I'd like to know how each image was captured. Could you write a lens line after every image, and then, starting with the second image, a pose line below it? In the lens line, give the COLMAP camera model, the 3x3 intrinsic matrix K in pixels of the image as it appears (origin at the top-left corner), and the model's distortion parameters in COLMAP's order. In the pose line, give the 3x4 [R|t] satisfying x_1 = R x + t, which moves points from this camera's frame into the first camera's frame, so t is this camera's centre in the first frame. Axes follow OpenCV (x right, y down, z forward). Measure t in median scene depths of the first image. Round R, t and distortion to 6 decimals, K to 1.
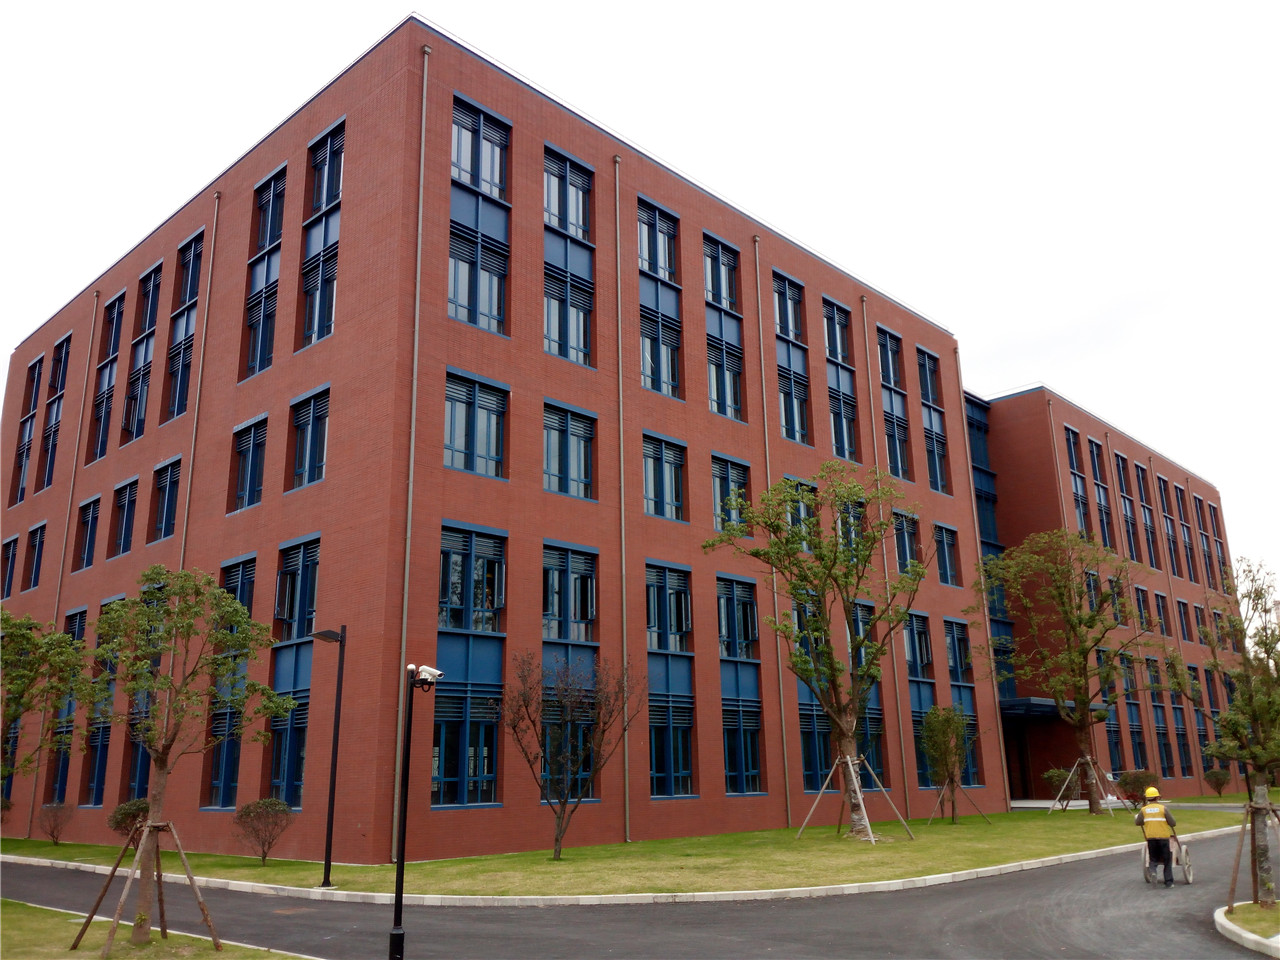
lens RADIAL K [[1052.9, 0, 649.1], [0, 1052.9, 485.0], [0, 0, 1]] dist [0.076313, -0.144268]
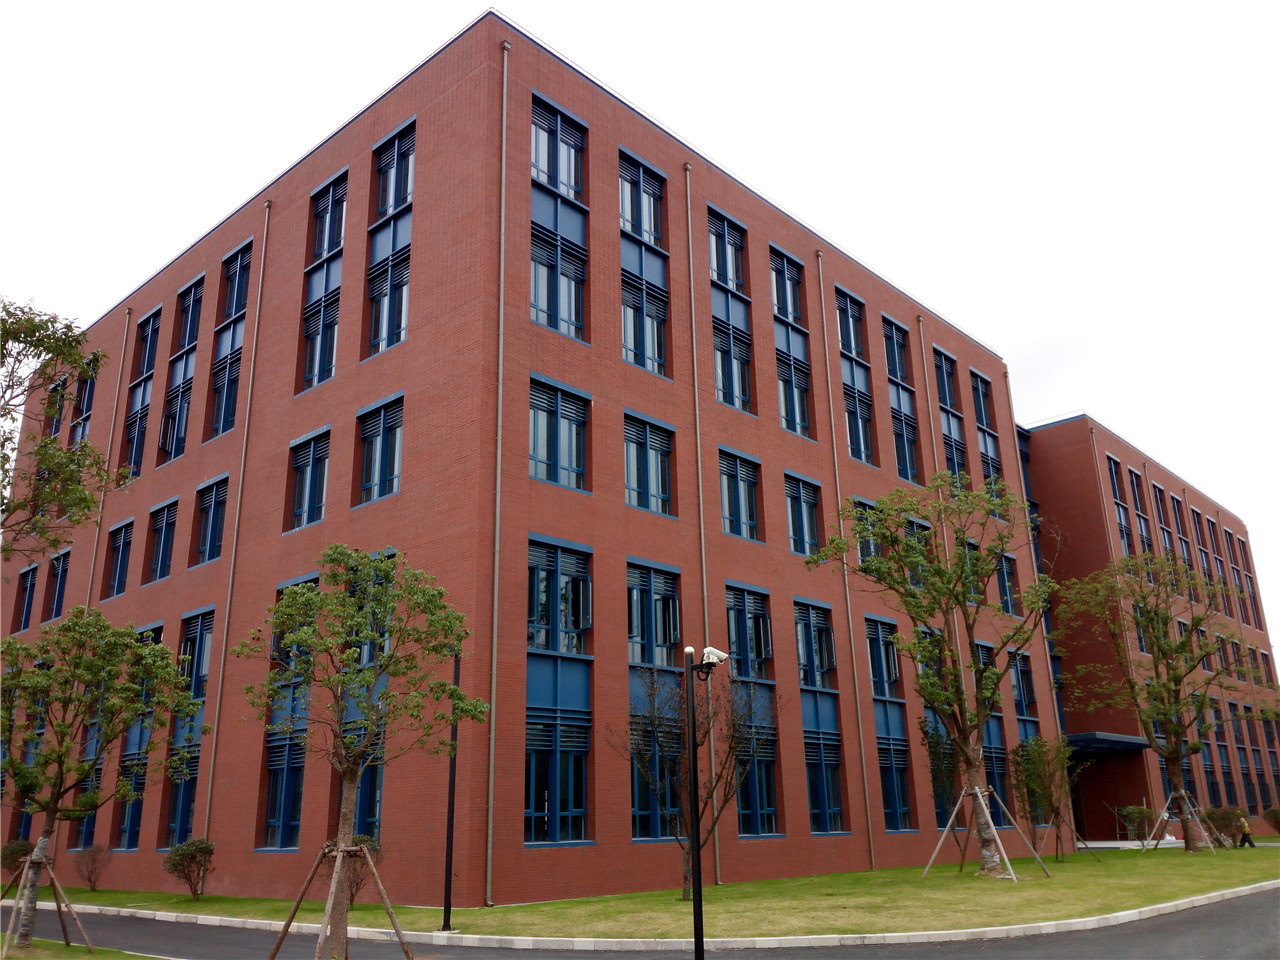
lens RADIAL K [[1052.9, 0, 653.8], [0, 1052.9, 482.8], [0, 0, 1]] dist [0.076313, -0.144268]
pose [[0.999844, -0.000013, 0.017684, -0.084236], [0.000793, 0.999025, -0.044151, 0.024404], [-0.017666, 0.044158, 0.998868, 0.052116]]
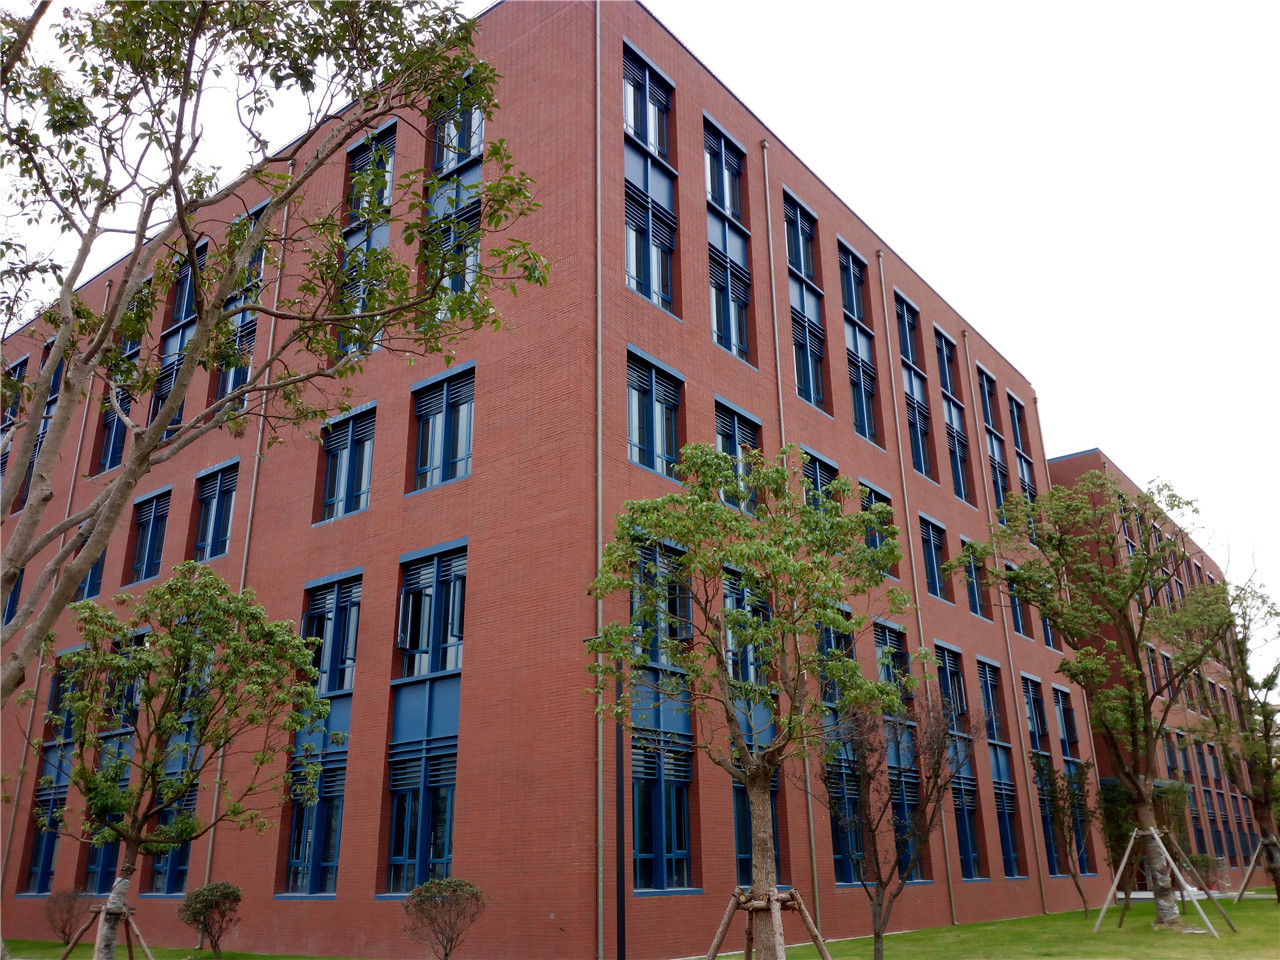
lens RADIAL K [[1052.9, 0, 657.2], [0, 1052.9, 479.9], [0, 0, 1]] dist [0.076313, -0.144268]
pose [[0.995213, 0.035266, 0.091144, -0.205949], [-0.027224, 0.995747, -0.088014, 0.056868], [-0.093860, 0.085111, 0.991941, 0.162413]]
